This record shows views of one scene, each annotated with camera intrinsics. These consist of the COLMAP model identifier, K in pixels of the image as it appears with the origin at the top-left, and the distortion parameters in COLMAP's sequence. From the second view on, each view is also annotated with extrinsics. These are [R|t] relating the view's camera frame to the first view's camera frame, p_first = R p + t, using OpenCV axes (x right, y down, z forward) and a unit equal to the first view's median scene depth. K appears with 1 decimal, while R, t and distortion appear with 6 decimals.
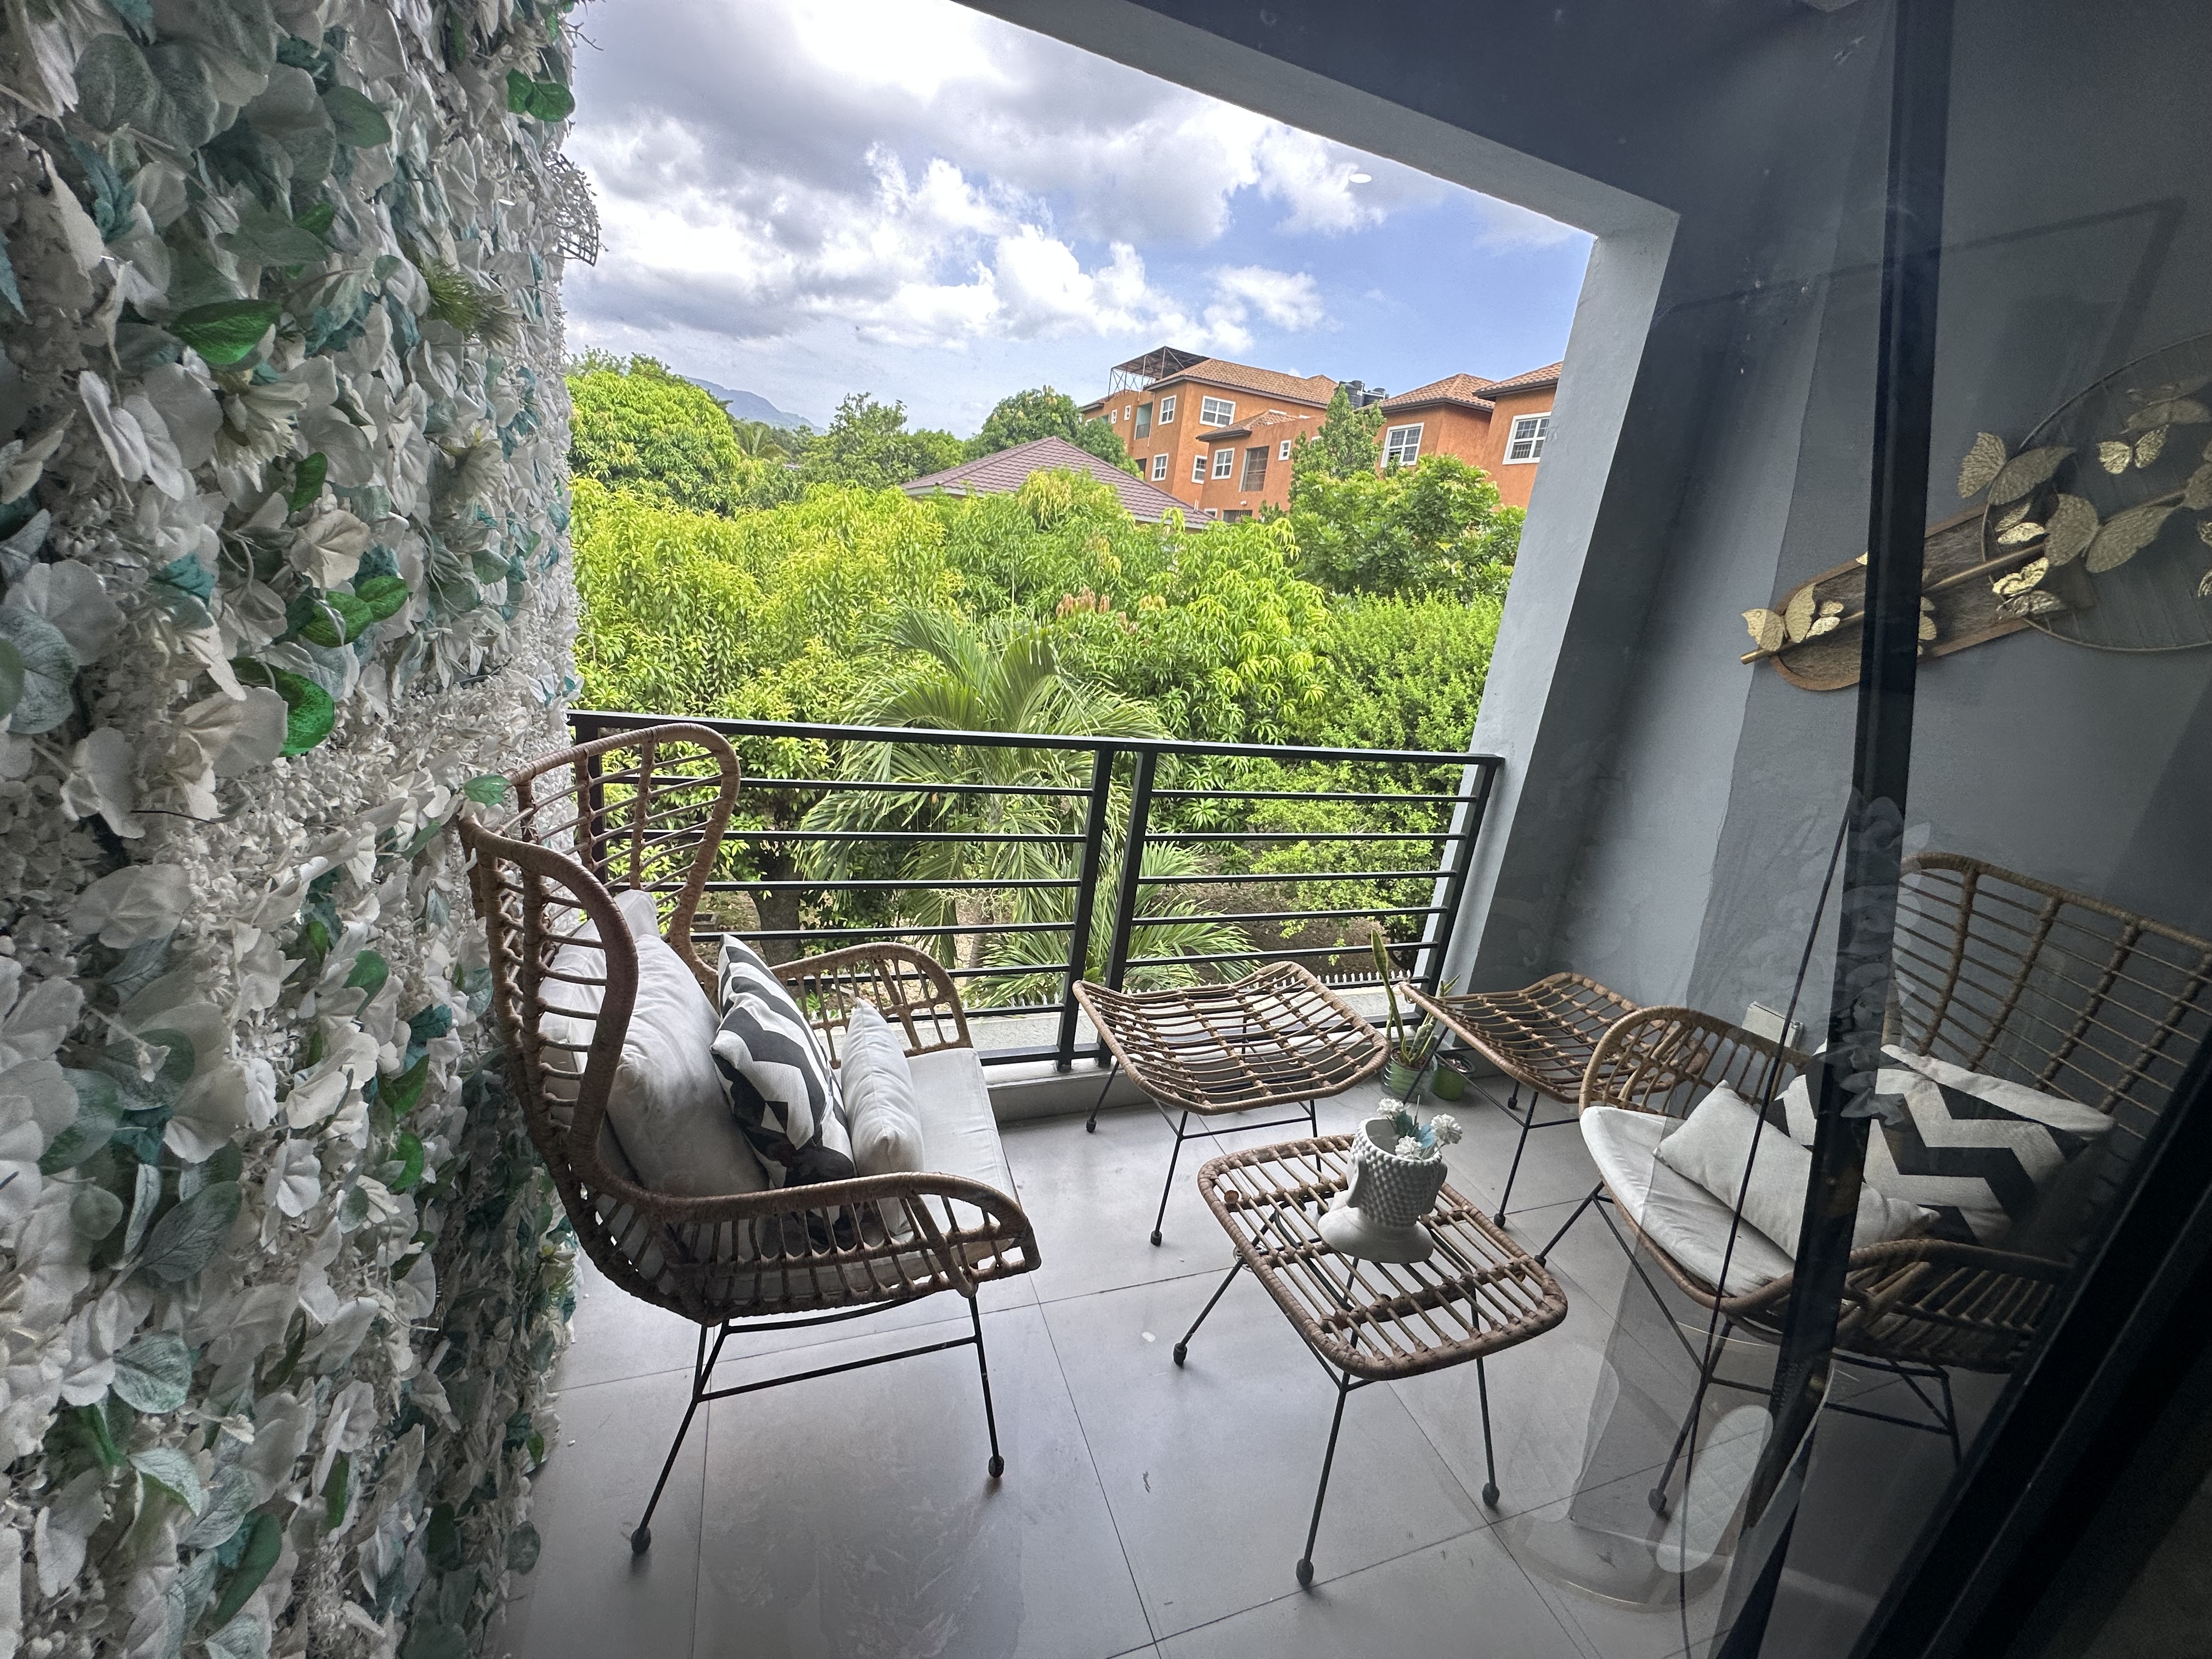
lens RADIAL K [[886.8, 0, 1101.3], [0, 886.8, 837.6], [0, 0, 1]] dist [-0.002156, -0.000676]
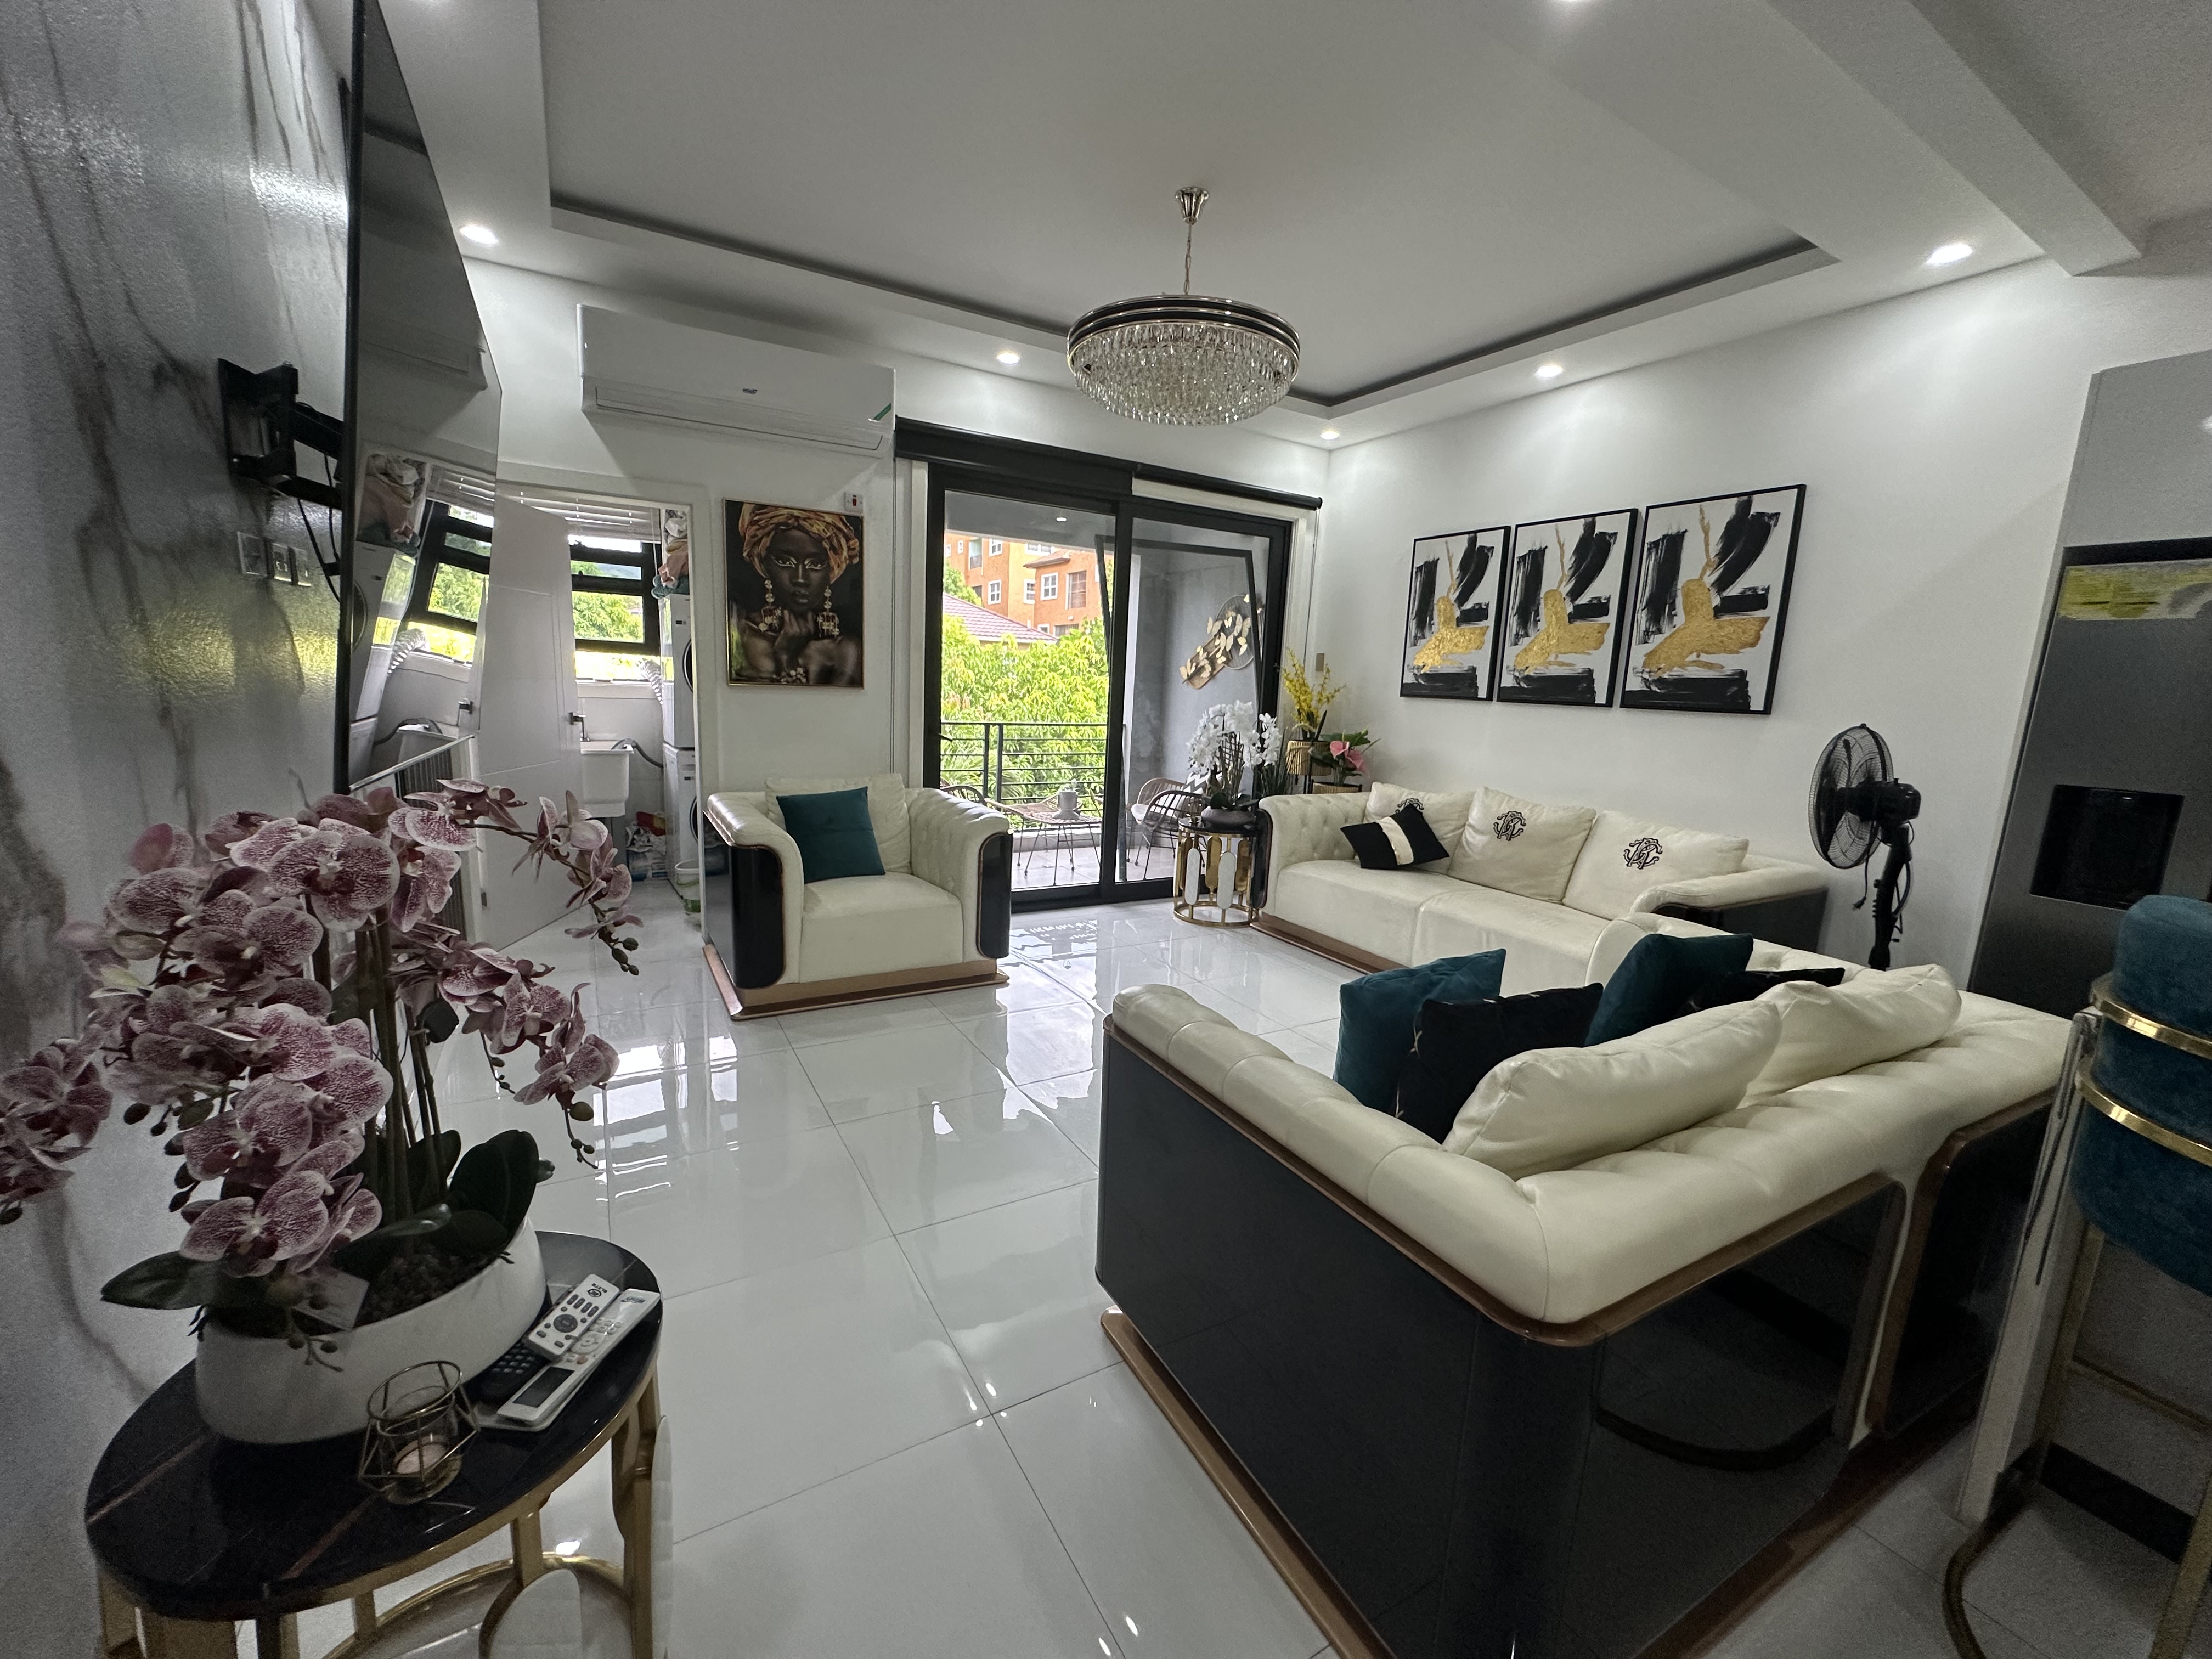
lens RADIAL K [[886.8, 0, 1100.3], [0, 886.8, 830.0], [0, 0, 1]] dist [-0.002156, -0.000676]
pose [[0.982957, -0.103356, 0.152032, -0.018804], [0.121649, 0.985725, -0.116394, 0.113971], [-0.137831, 0.132905, 0.981498, -0.350137]]
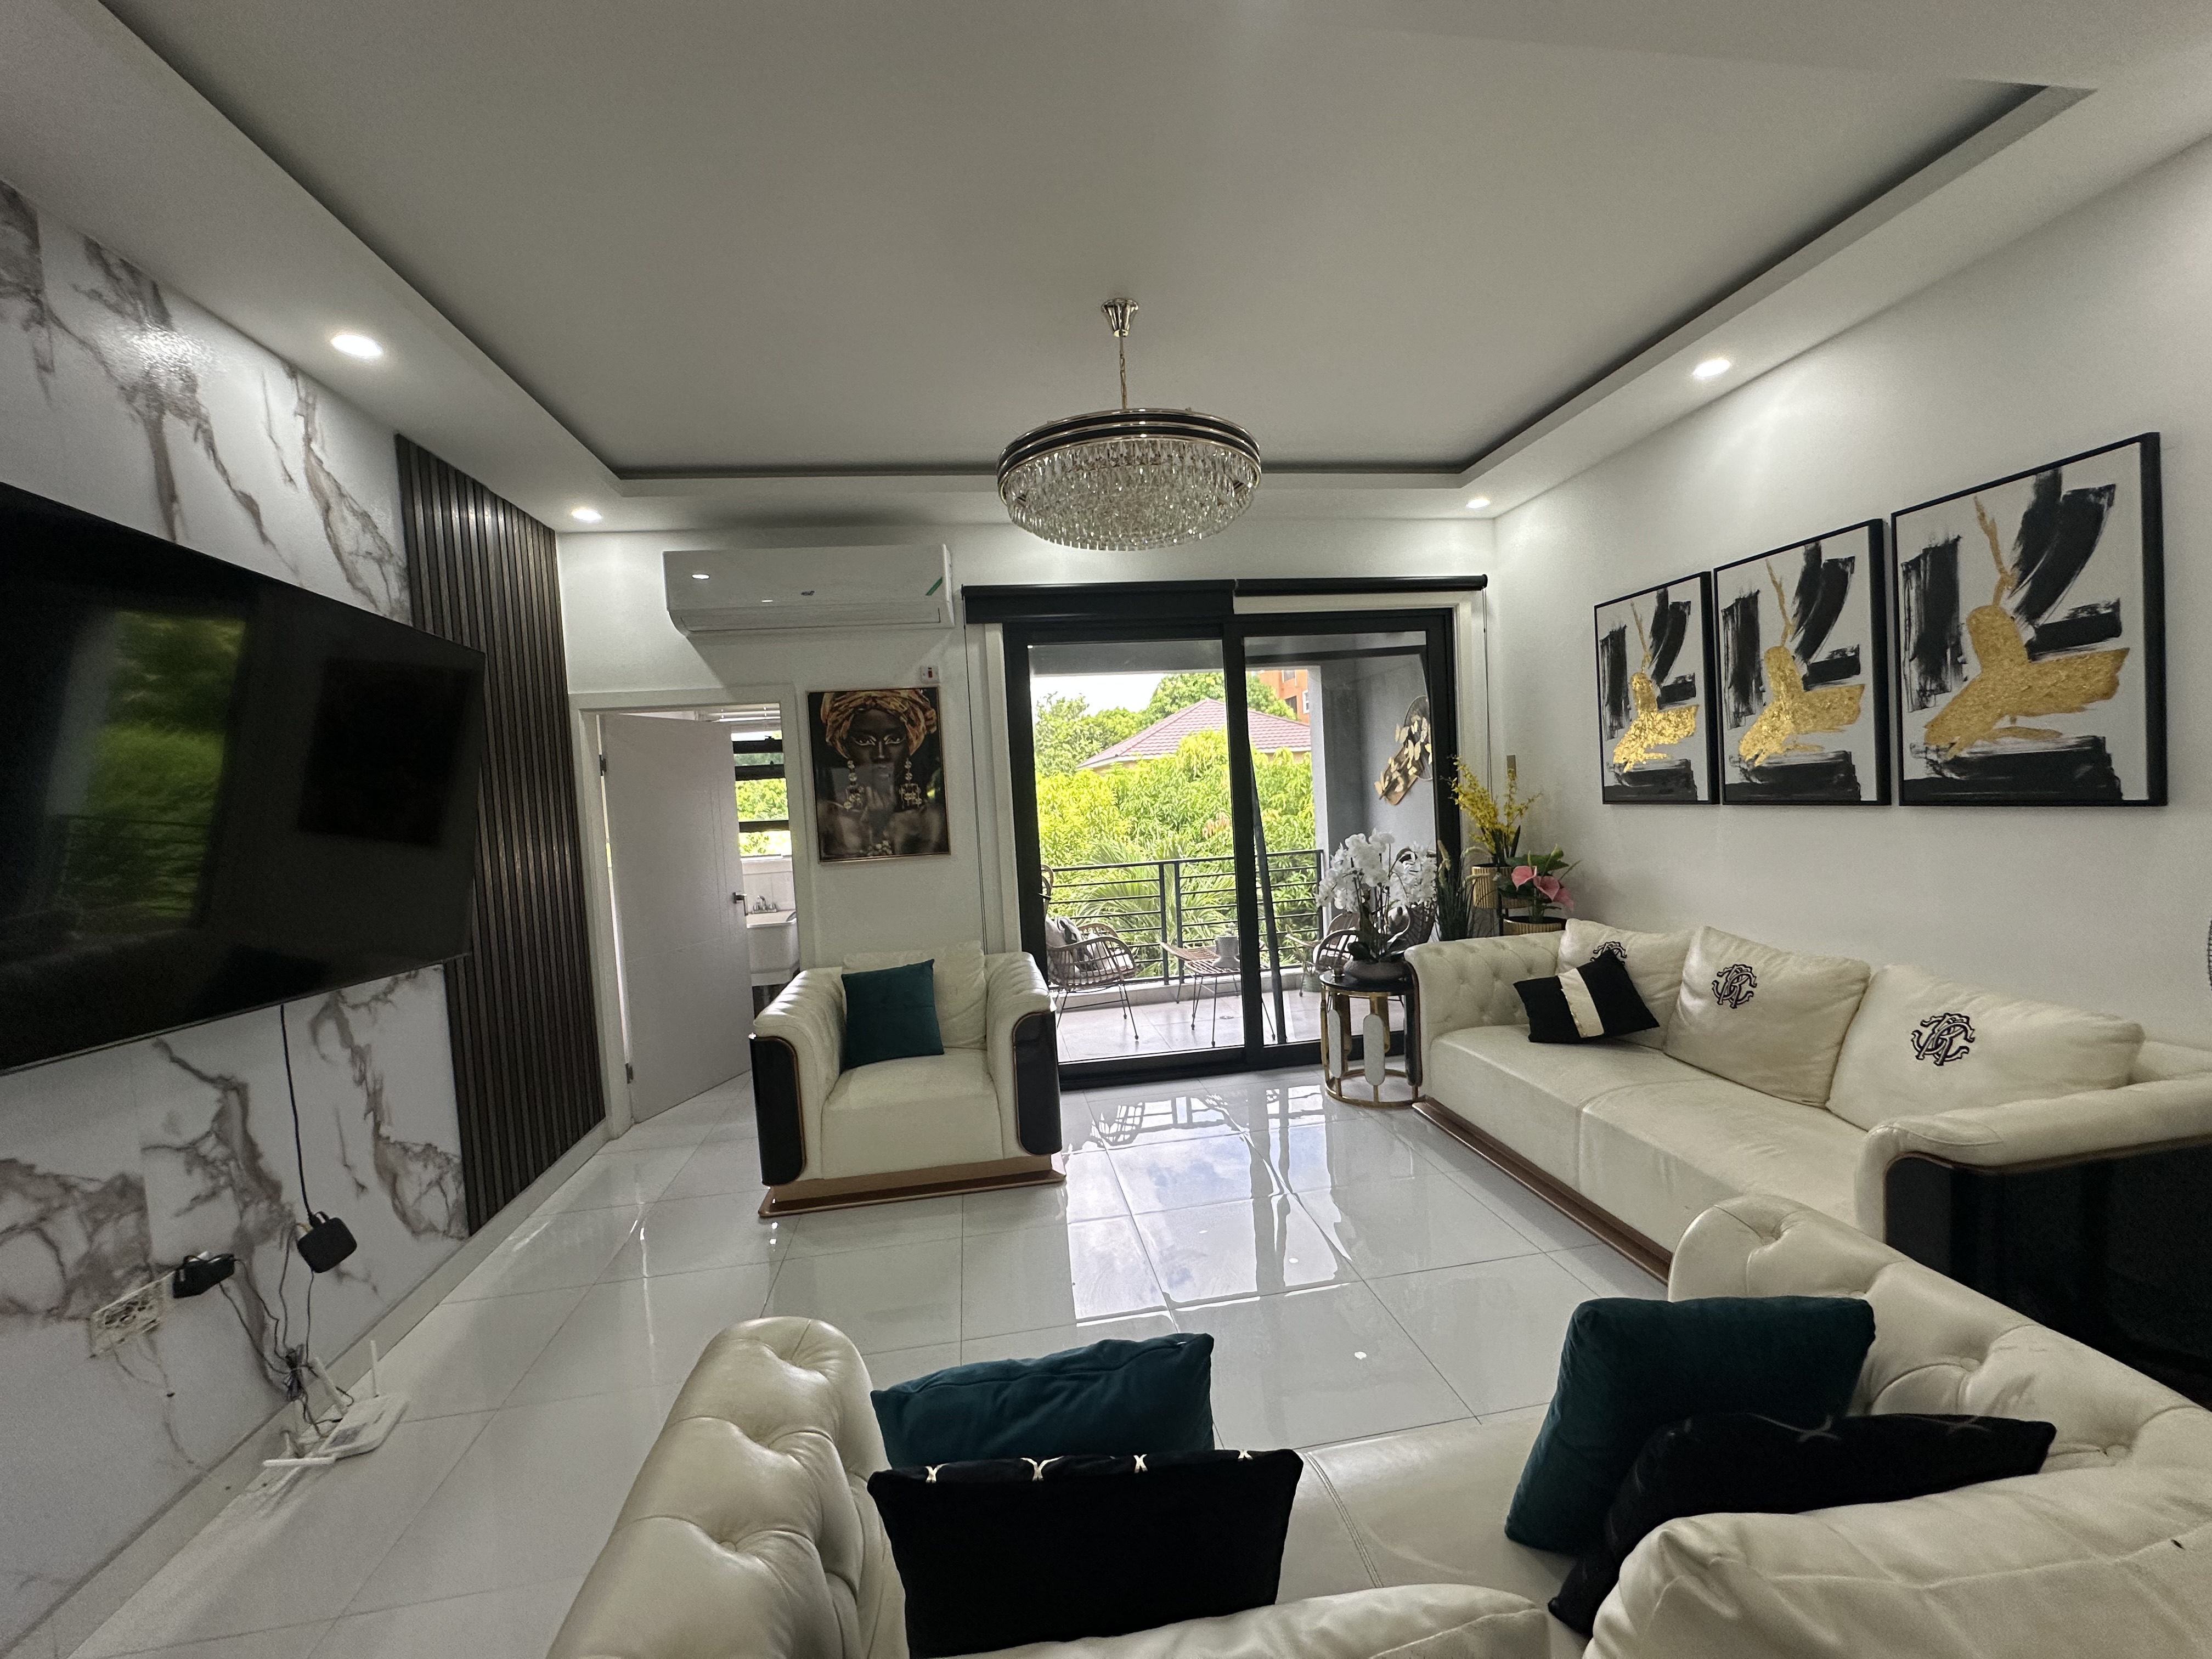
lens RADIAL K [[886.8, 0, 1101.3], [0, 886.8, 830.8], [0, 0, 1]] dist [-0.002156, -0.000676]
pose [[0.963755, -0.167521, -0.207636, 0.074512], [0.105646, 0.954297, -0.279565, 0.101329], [0.244979, 0.247496, 0.937406, -0.313947]]
